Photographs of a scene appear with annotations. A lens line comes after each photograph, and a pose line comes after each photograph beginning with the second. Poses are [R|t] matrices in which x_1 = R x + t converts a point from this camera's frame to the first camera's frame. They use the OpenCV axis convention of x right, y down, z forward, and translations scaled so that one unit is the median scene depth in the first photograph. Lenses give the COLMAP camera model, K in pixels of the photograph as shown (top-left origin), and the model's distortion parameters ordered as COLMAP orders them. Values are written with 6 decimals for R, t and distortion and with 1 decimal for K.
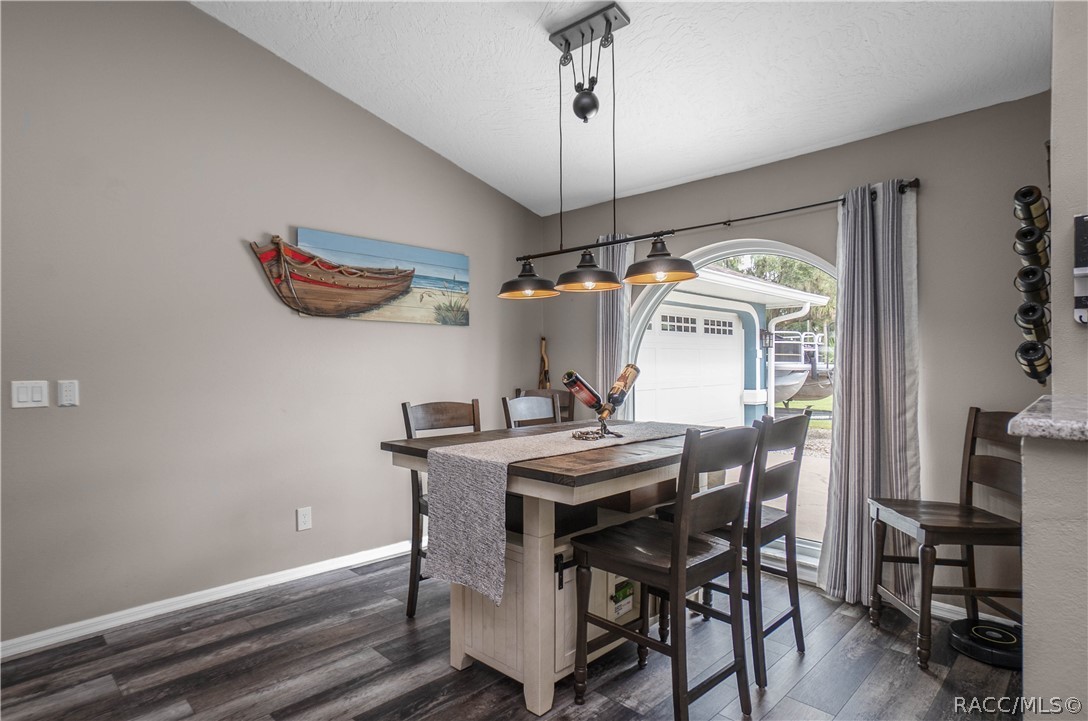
lens RADIAL K [[581.5, 0, 544.2], [0, 581.5, 363.4], [0, 0, 1]] dist [-0.000875, 0.000038]
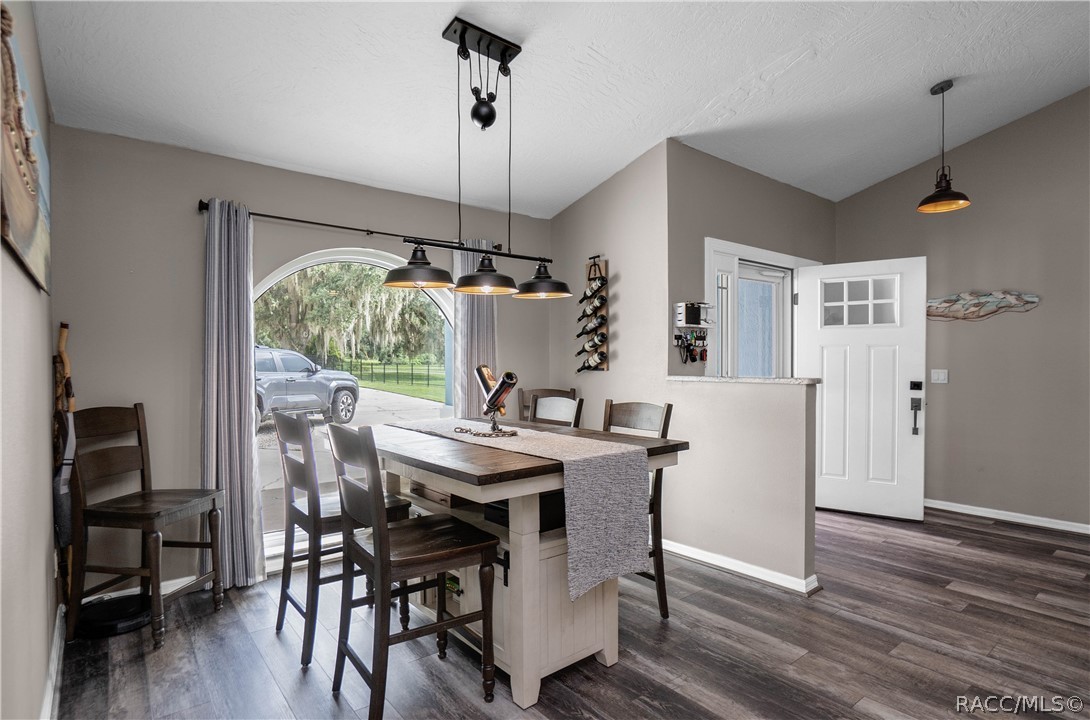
lens RADIAL K [[560.2, 0, 545.2], [0, 560.2, 361.0], [0, 0, 1]] dist [0.000785, 0.000211]
pose [[0.123504, 0.008969, 0.992304, -0.894687], [0.007401, 0.999923, -0.009959, 0.003417], [-0.992317, 0.008574, 0.123428, 0.773392]]
